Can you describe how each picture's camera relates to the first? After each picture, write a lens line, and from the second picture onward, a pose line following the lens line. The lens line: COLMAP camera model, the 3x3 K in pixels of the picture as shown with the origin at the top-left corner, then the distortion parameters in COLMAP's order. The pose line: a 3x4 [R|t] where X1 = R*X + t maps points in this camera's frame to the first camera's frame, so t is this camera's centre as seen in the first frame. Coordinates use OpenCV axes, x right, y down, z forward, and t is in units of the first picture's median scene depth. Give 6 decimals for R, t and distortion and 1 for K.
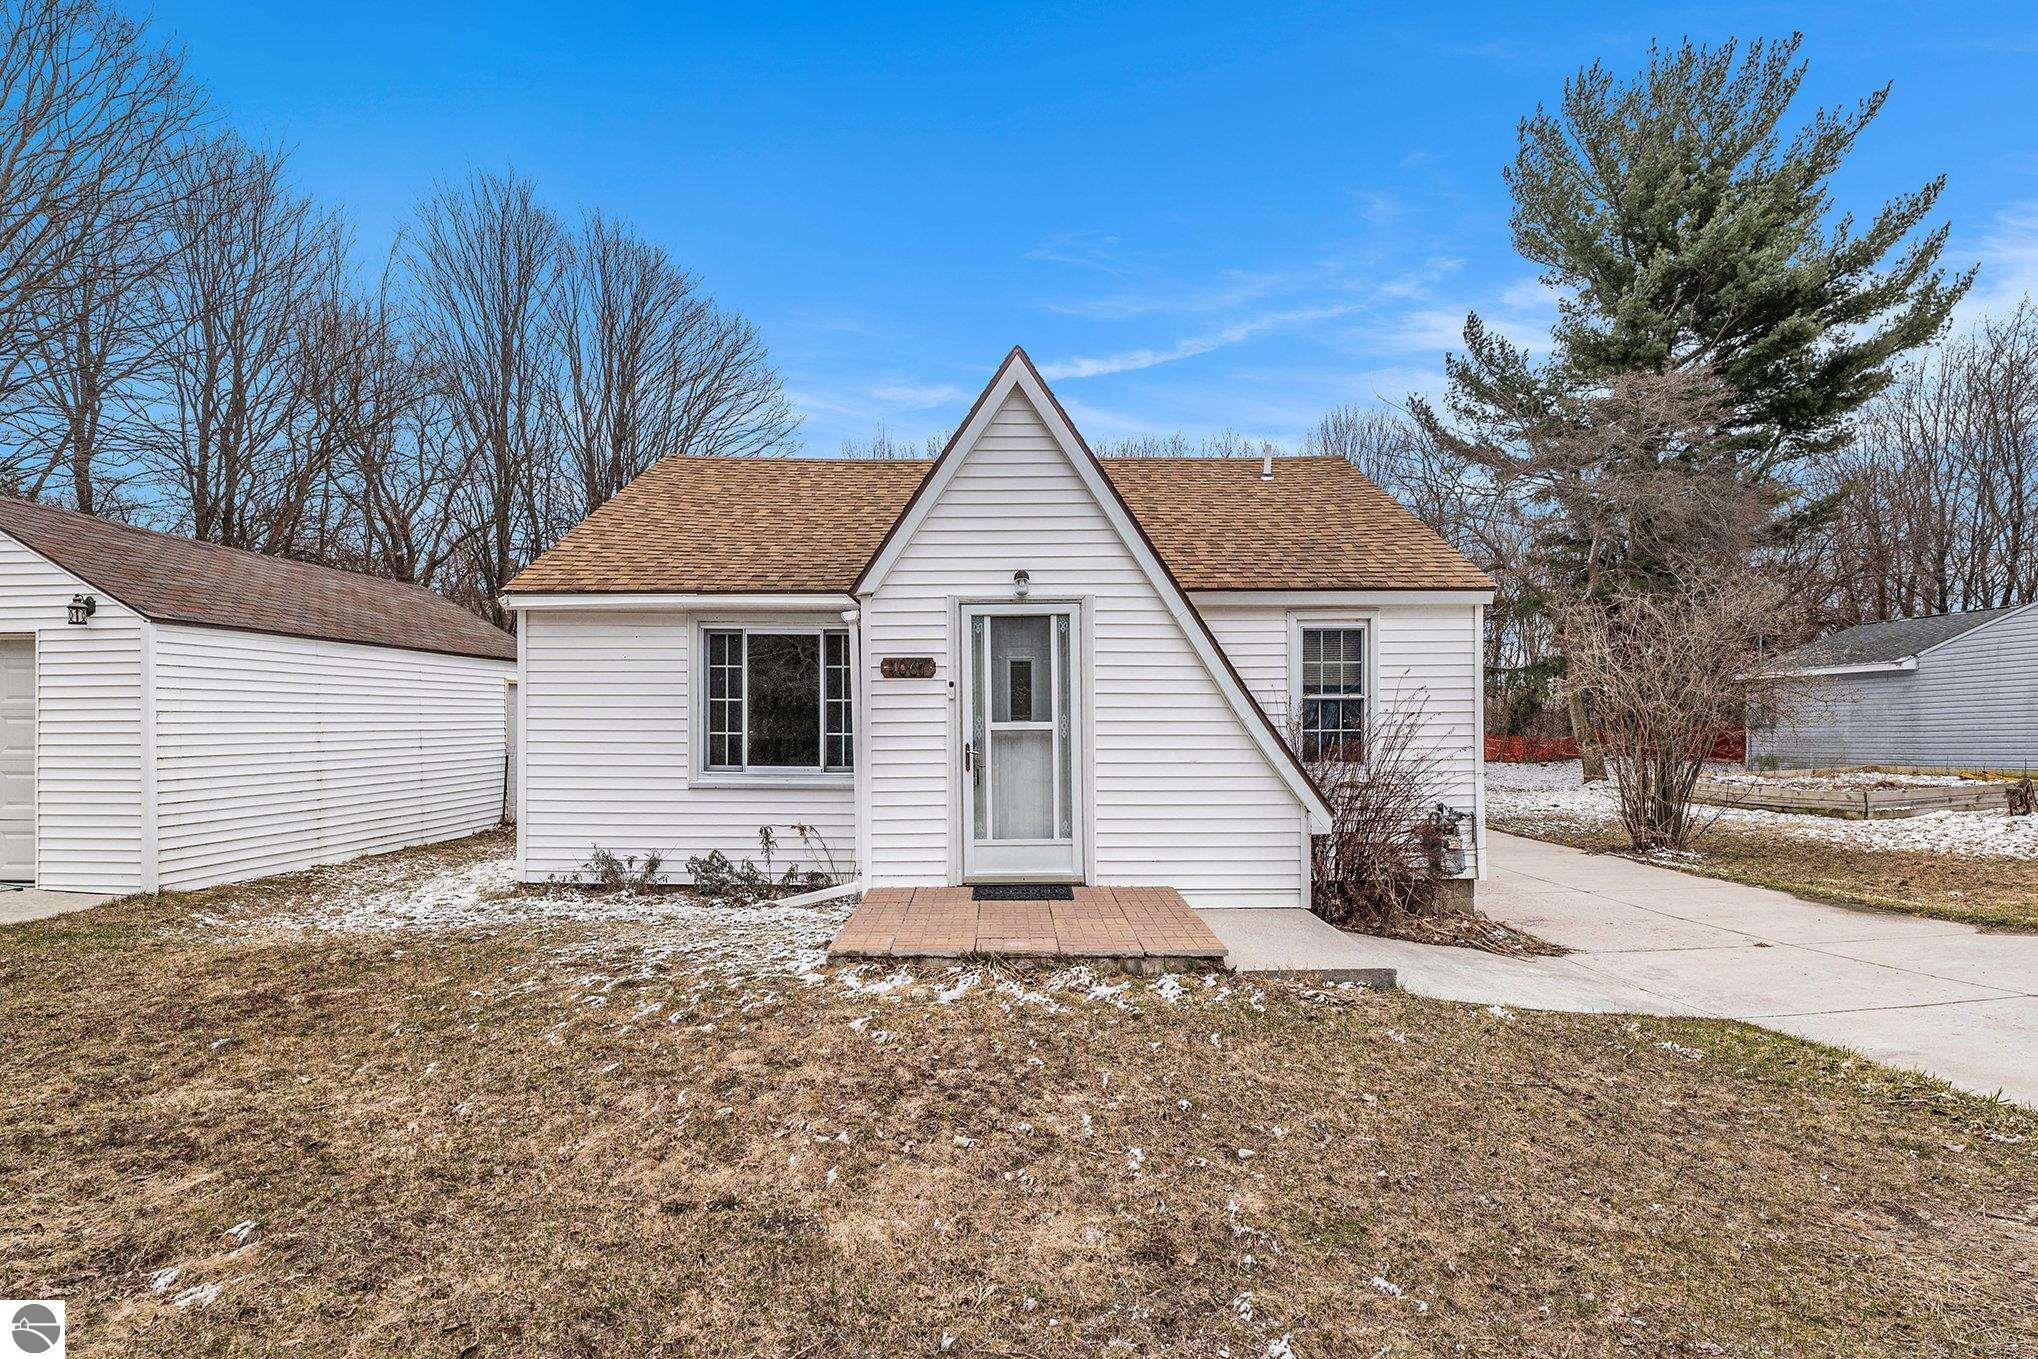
lens RADIAL K [[997.3, 0, 1018.8], [0, 997.3, 695.5], [0, 0, 1]] dist [-0.047610, -0.000079]
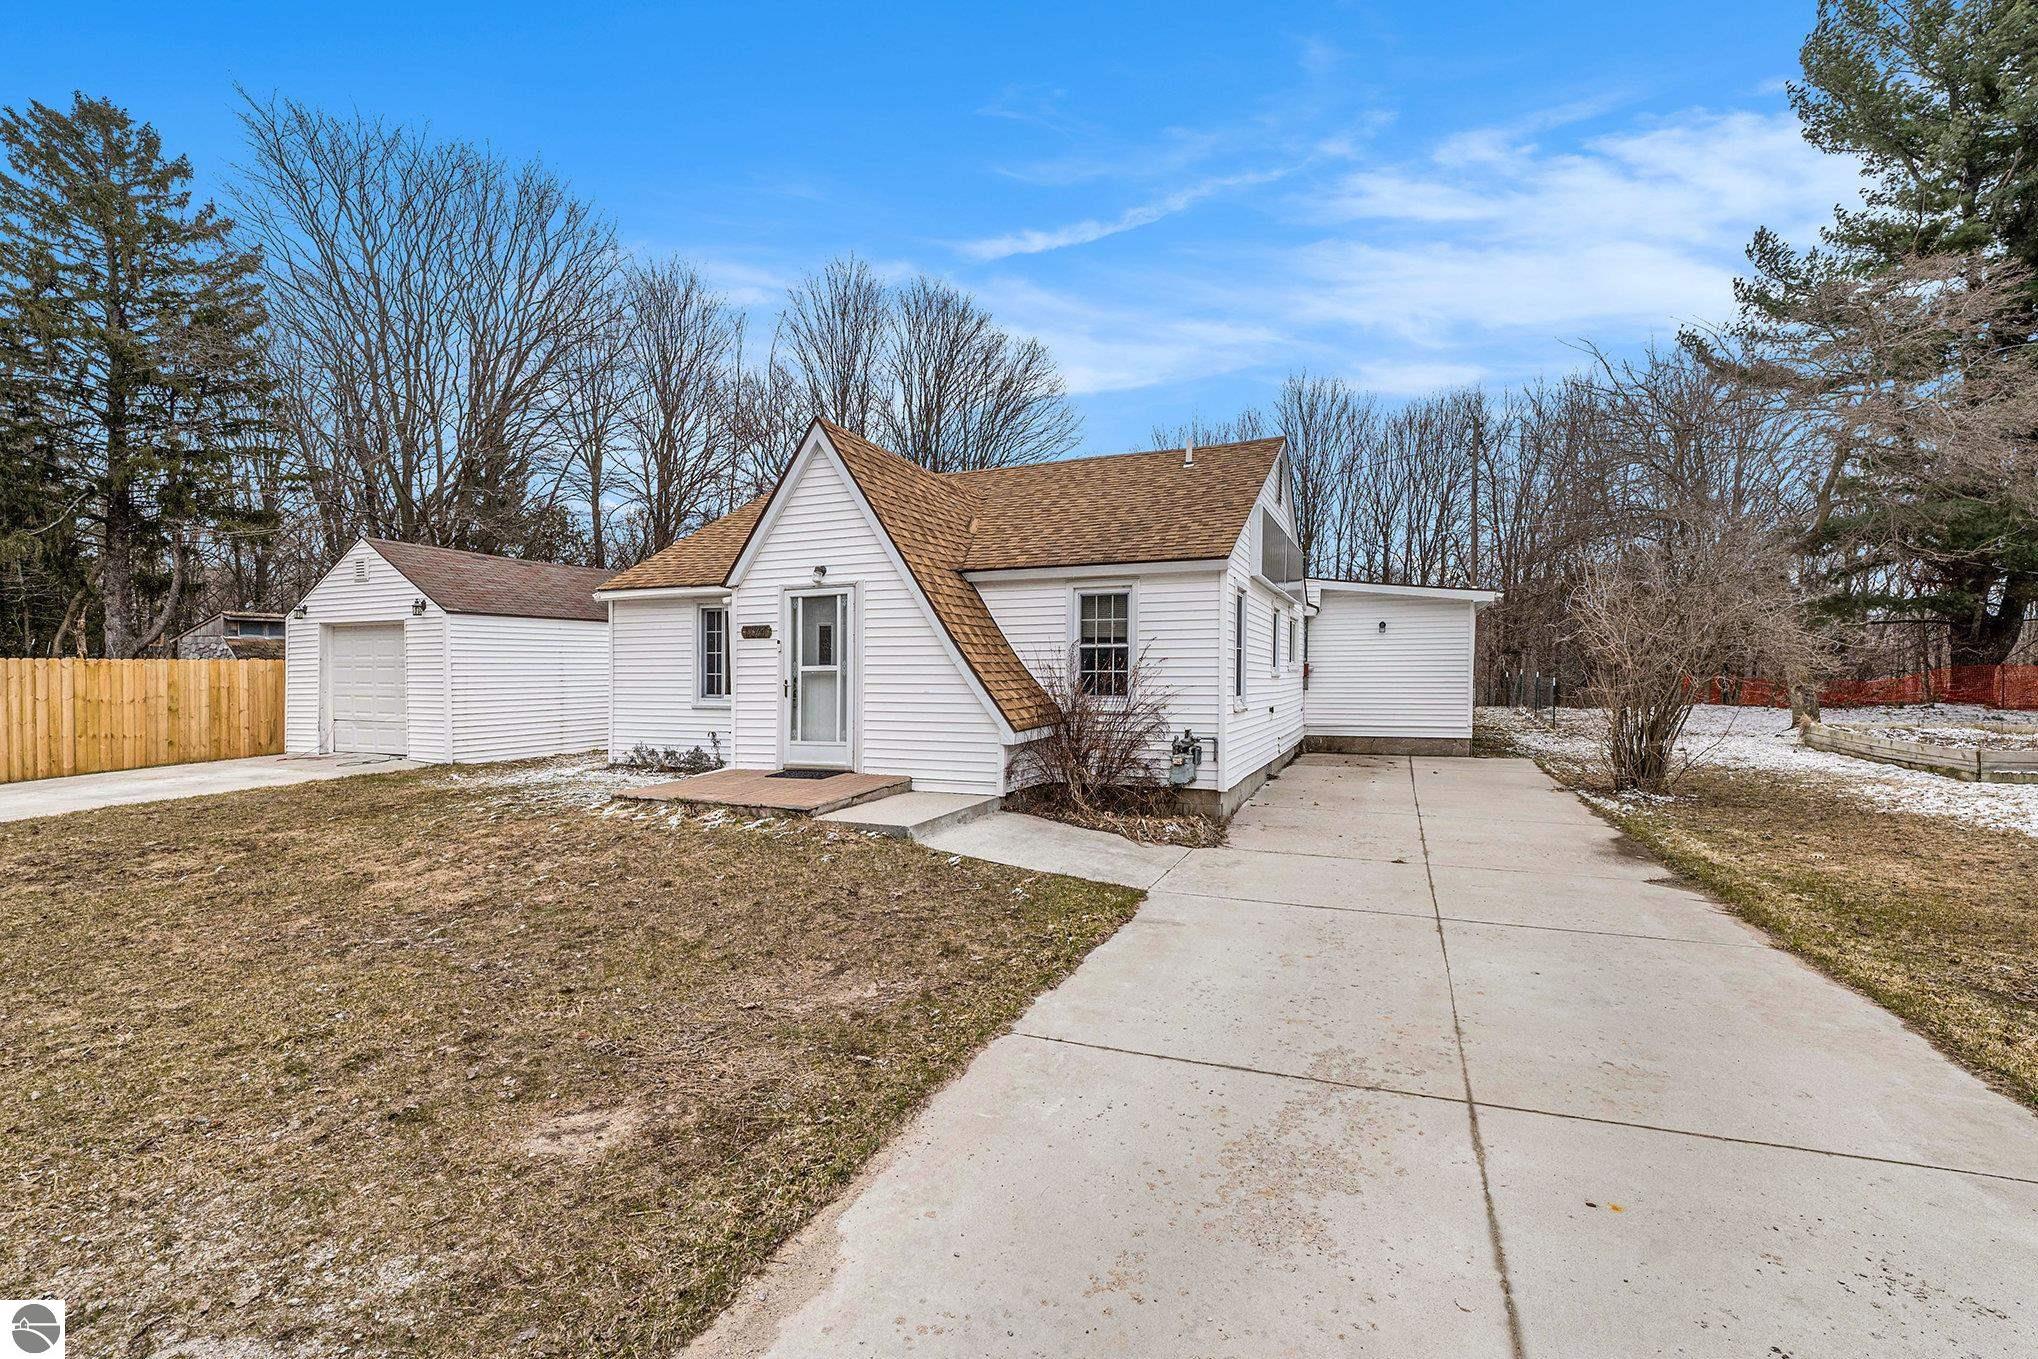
lens RADIAL K [[867.8, 0, 1023.2], [0, 867.8, 680.1], [0, 0, 1]] dist [-0.010592, 0.000052]
pose [[0.926002, 0.002255, -0.377511, 0.714092], [0.011899, 0.999311, 0.035156, 0.005106], [0.377330, -0.037046, 0.925337, -0.103925]]
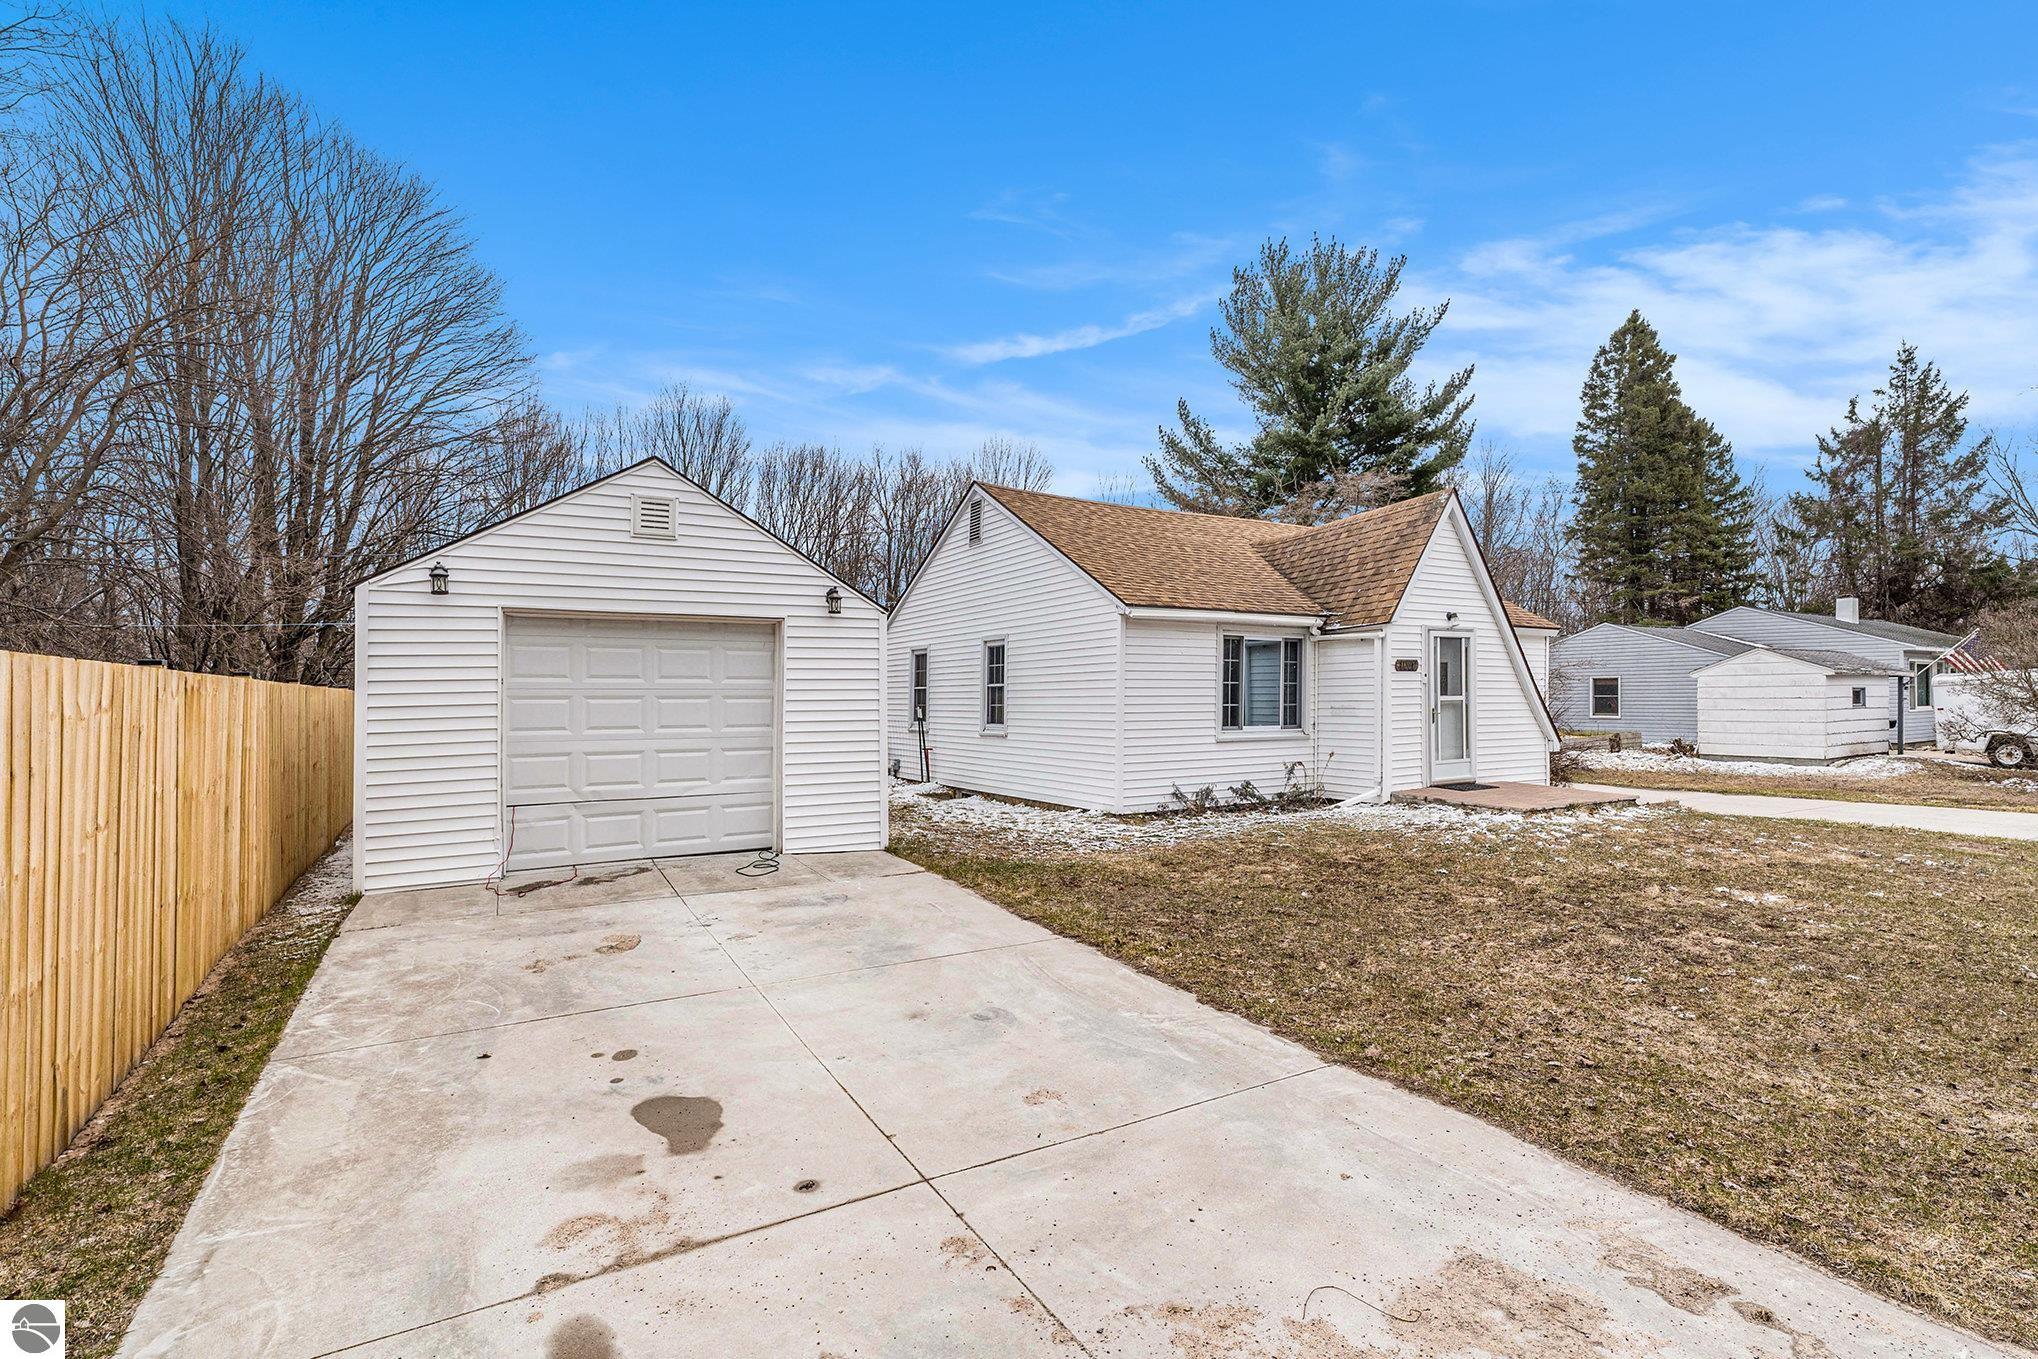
lens RADIAL K [[958.5, 0, 1016.0], [0, 958.5, 682.5], [0, 0, 1]] dist [0.000529, 0.000079]
pose [[0.857947, 0.003823, 0.513724, -1.371683], [-0.007937, 0.999952, 0.005814, -0.001631], [-0.513677, -0.009066, 0.857936, -0.082102]]
